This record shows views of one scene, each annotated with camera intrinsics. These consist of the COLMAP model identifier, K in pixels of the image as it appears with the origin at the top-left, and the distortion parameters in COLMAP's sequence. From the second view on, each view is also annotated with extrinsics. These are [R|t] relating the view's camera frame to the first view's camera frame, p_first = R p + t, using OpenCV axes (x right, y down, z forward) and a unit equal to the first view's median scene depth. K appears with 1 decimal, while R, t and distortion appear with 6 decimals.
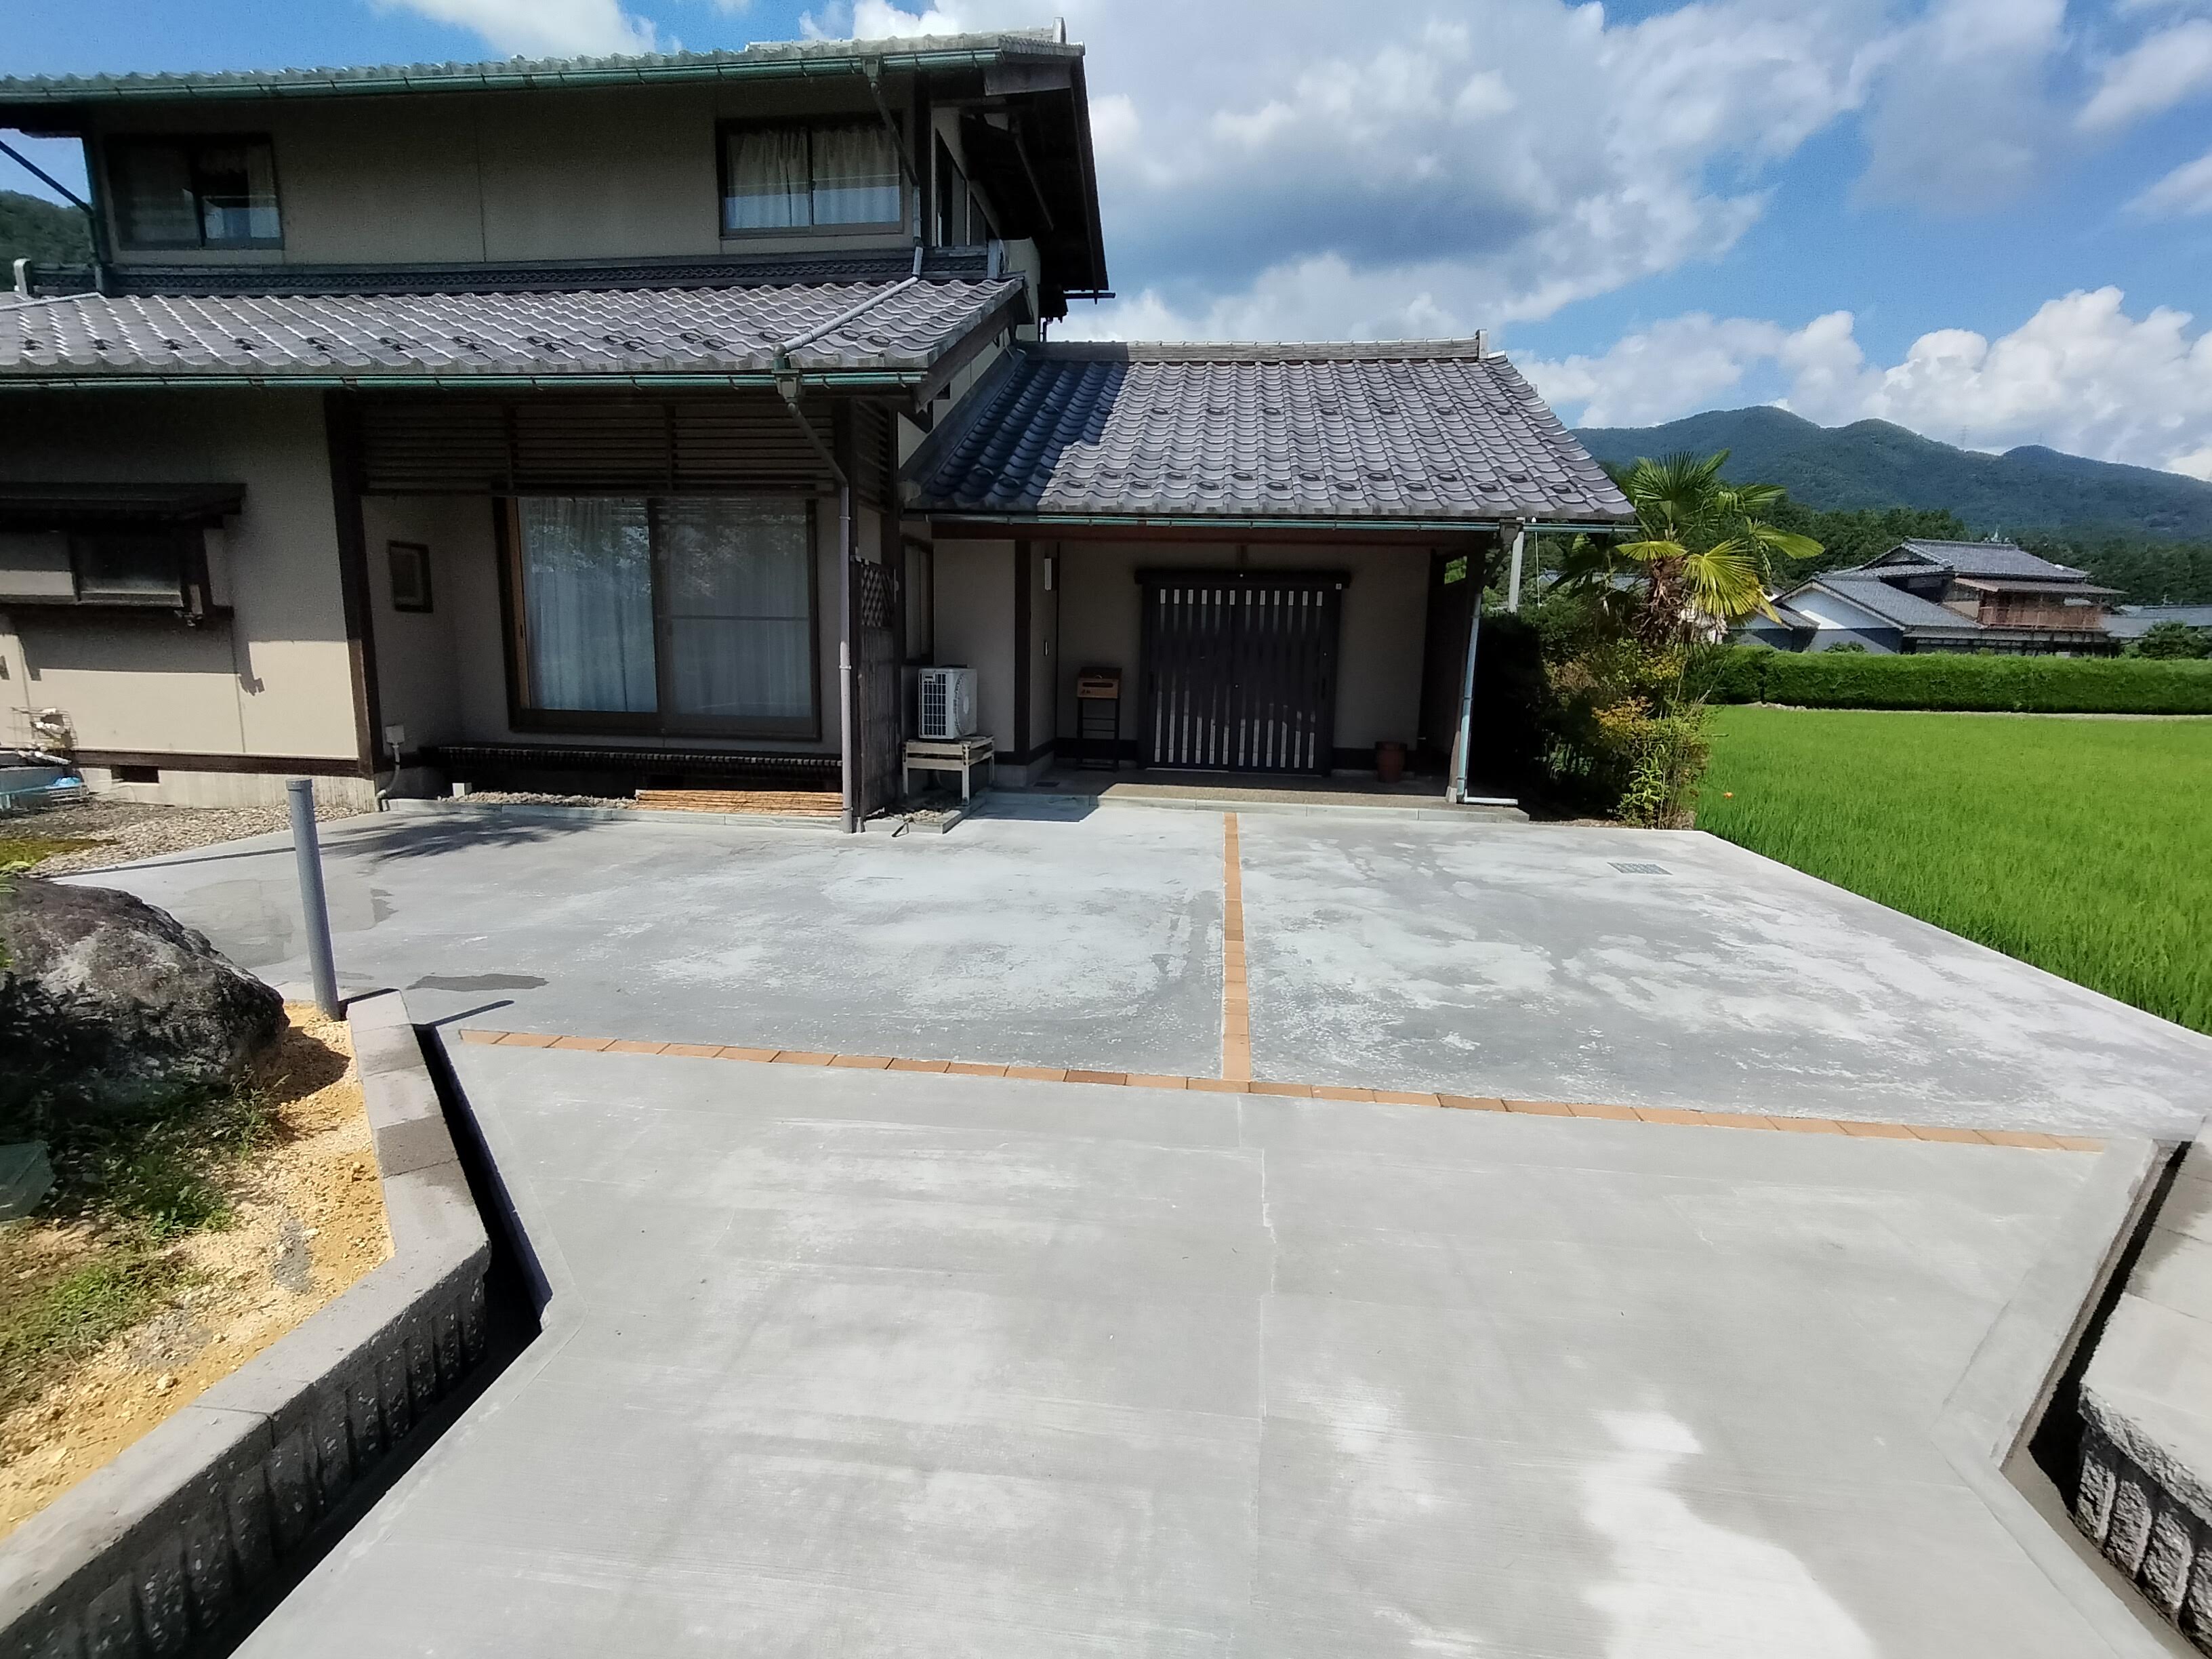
lens RADIAL K [[1010.4, 0, 1101.9], [0, 1010.4, 822.8], [0, 0, 1]] dist [-0.005074, 0.001020]
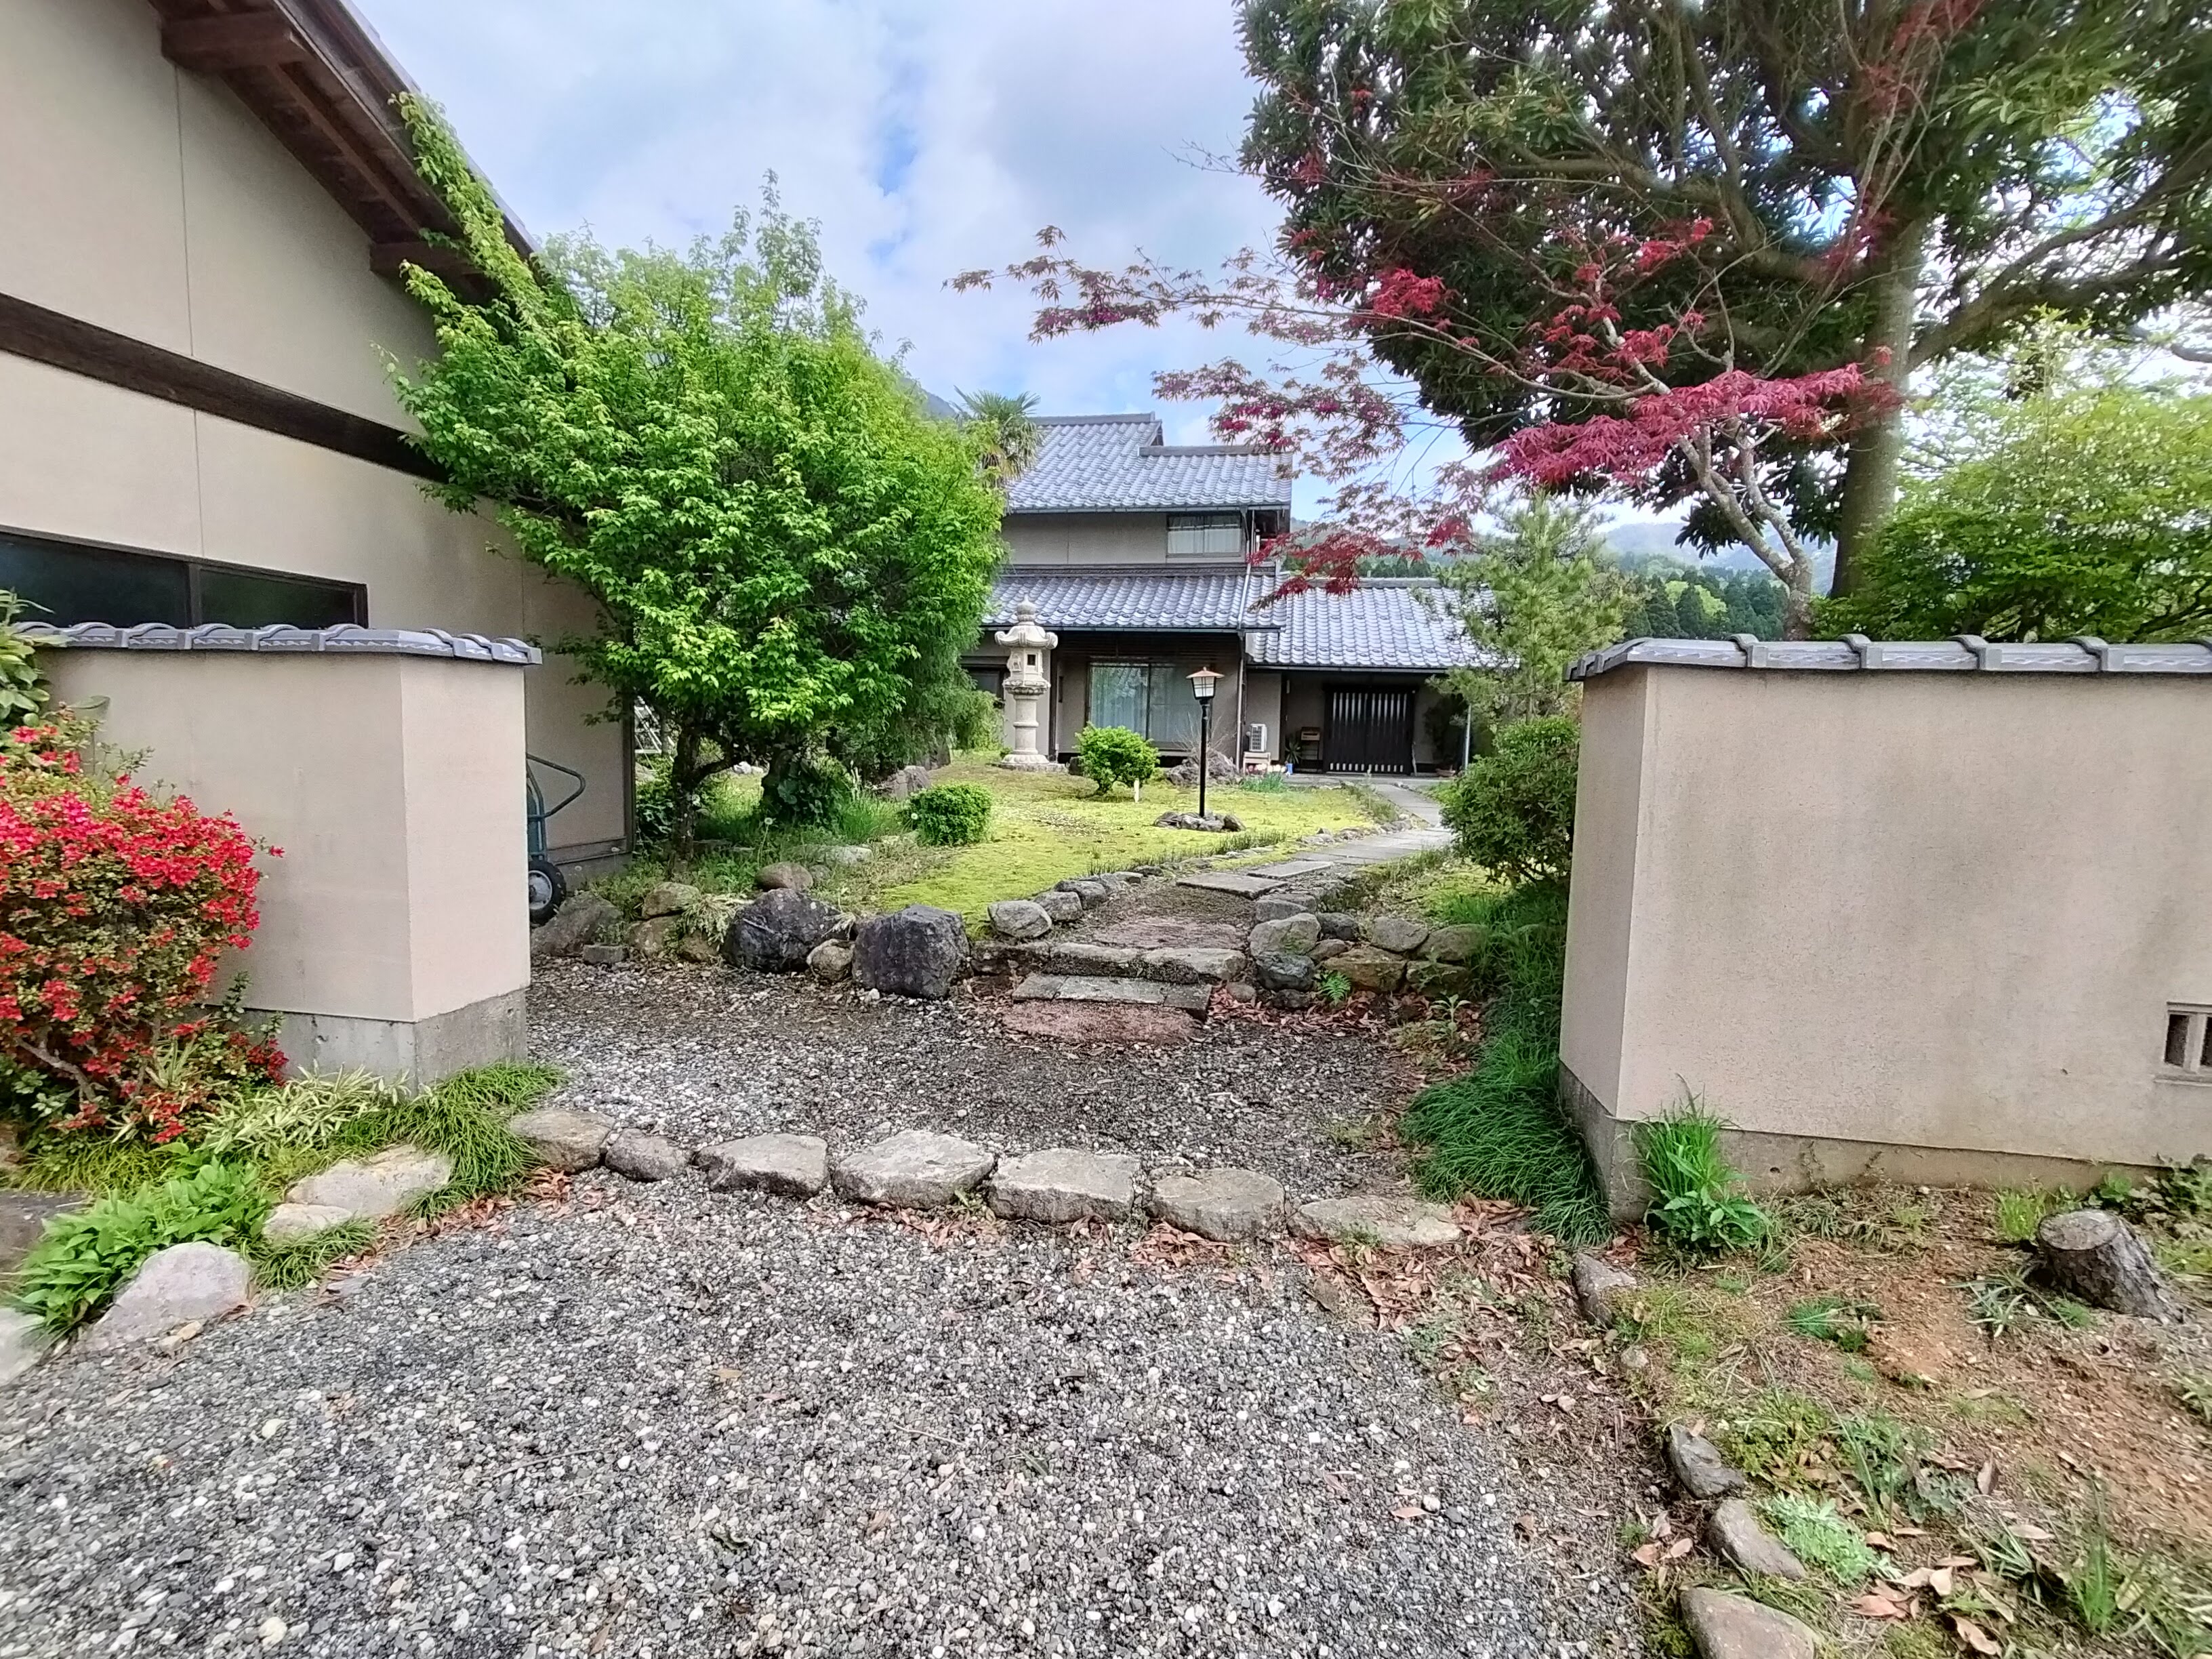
lens RADIAL K [[1019.3, 0, 1114.5], [0, 1019.3, 800.9], [0, 0, 1]] dist [-0.000466, 0.000428]
pose [[0.998912, 0.009218, -0.045721, -0.362643], [-0.014016, 0.994292, -0.105772, 0.287261], [0.044485, 0.106297, 0.993339, -1.407779]]
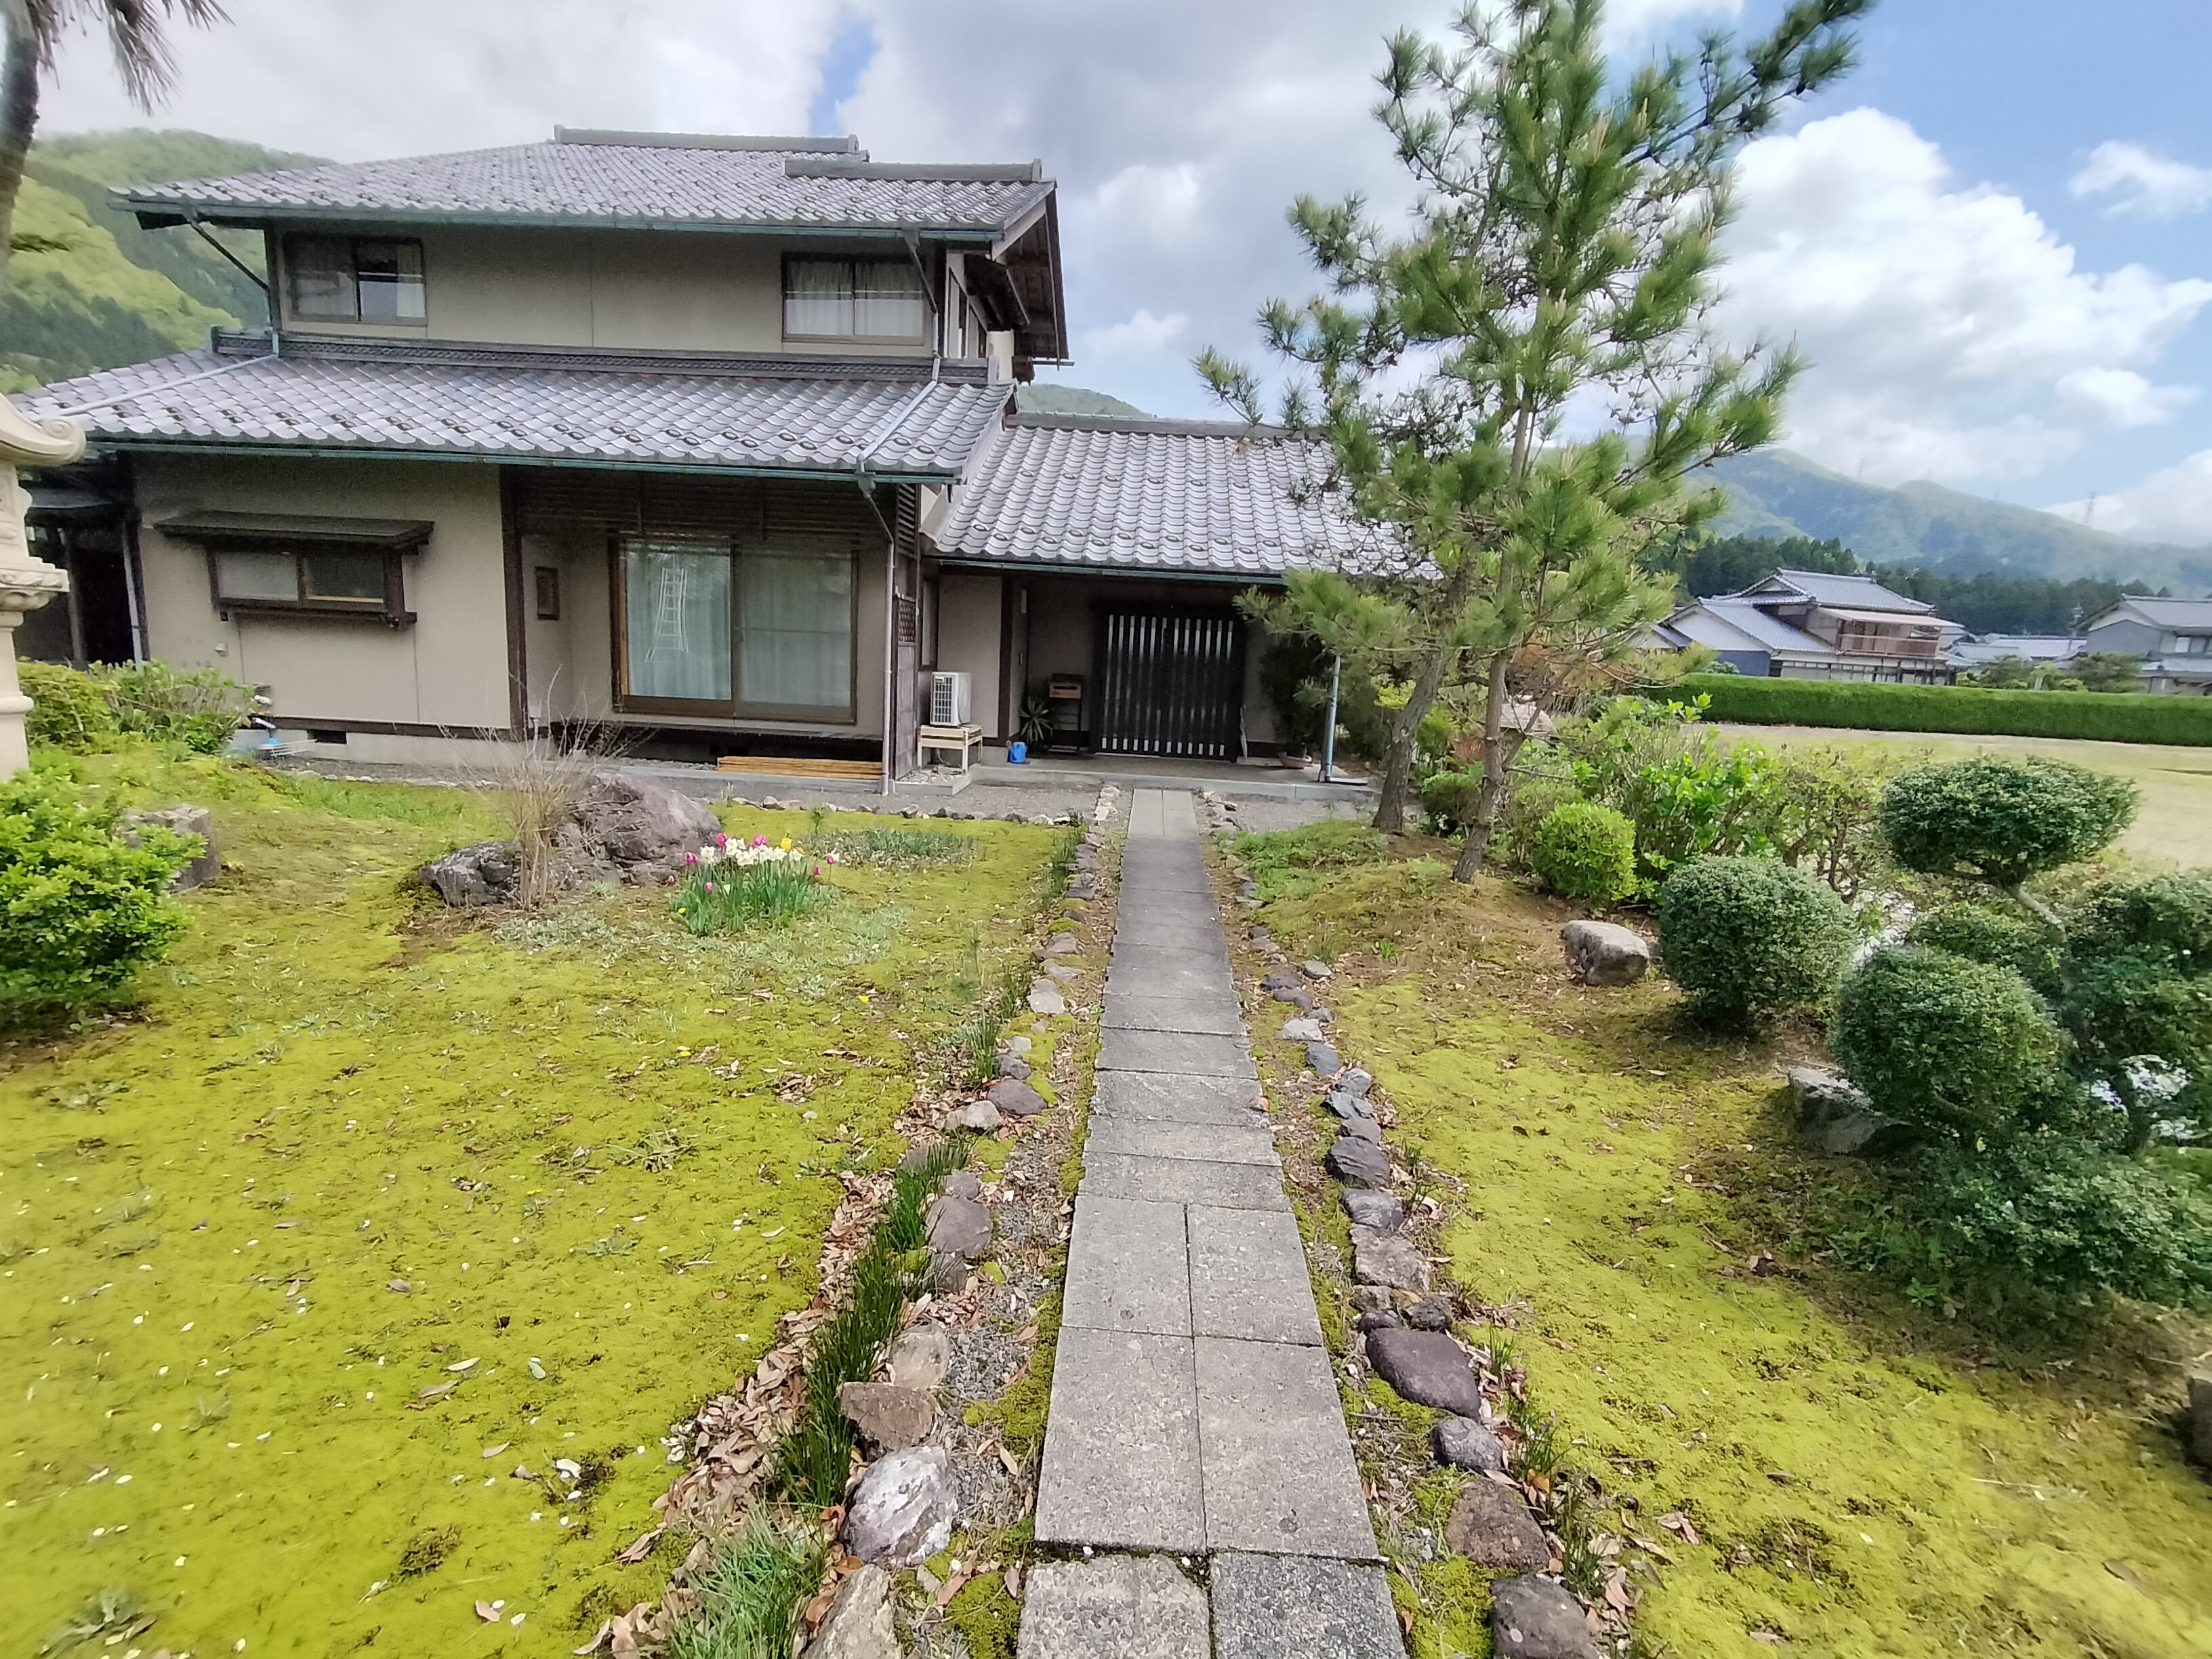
lens RADIAL K [[1010.4, 0, 1101.9], [0, 1010.4, 822.8], [0, 0, 1]] dist [-0.005074, 0.001020]
pose [[0.997868, 0.018934, 0.062454, -0.030573], [-0.019085, 0.999816, 0.001832, 0.036920], [-0.062408, -0.003020, 0.998046, -0.325660]]
